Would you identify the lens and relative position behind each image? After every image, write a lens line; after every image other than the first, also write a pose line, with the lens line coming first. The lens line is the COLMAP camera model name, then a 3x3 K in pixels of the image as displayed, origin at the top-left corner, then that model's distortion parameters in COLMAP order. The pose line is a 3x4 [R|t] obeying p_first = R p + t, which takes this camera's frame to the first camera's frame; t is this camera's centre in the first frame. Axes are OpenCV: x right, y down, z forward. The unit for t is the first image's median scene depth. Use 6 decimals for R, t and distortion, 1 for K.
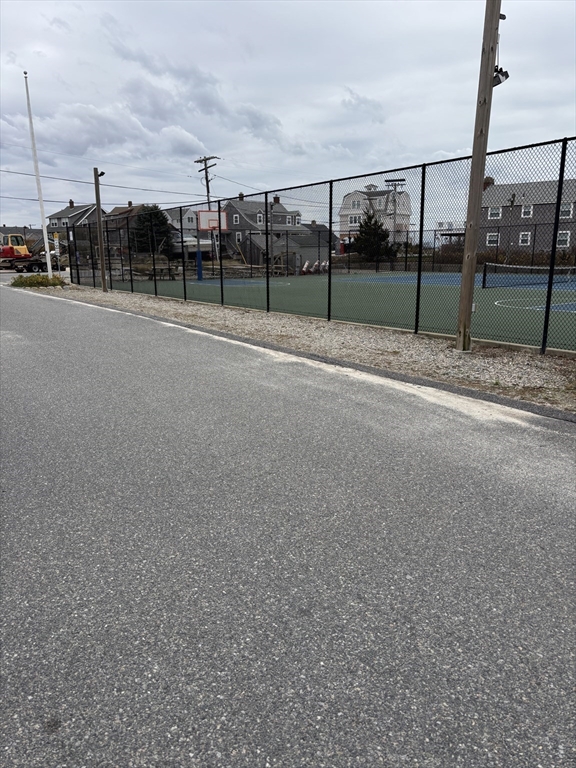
lens RADIAL K [[575.7, 0, 294.9], [0, 575.7, 381.1], [0, 0, 1]] dist [-0.028404, 0.005563]
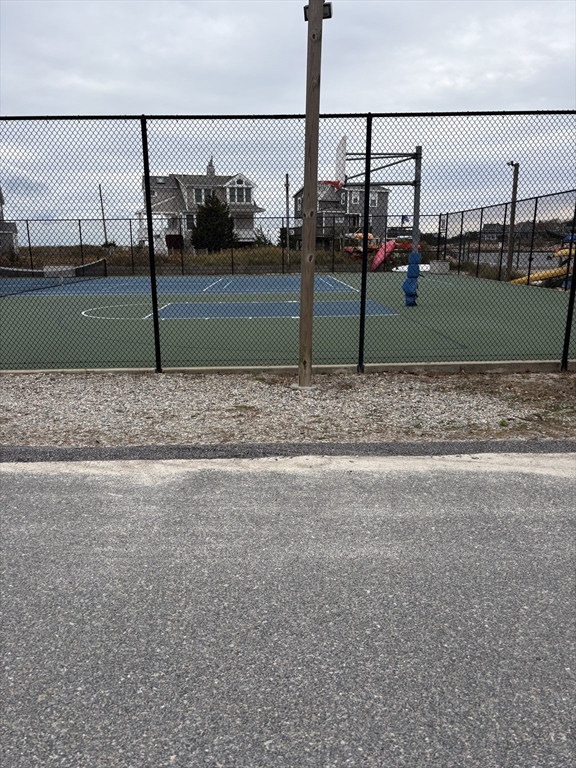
lens RADIAL K [[575.7, 0, 287.8], [0, 575.7, 381.6], [0, 0, 1]] dist [-0.028404, 0.005563]
pose [[0.590702, -0.179113, 0.786759, -0.317821], [0.186848, 0.978912, 0.082572, -0.131968], [-0.784958, 0.098229, 0.611712, 0.609862]]
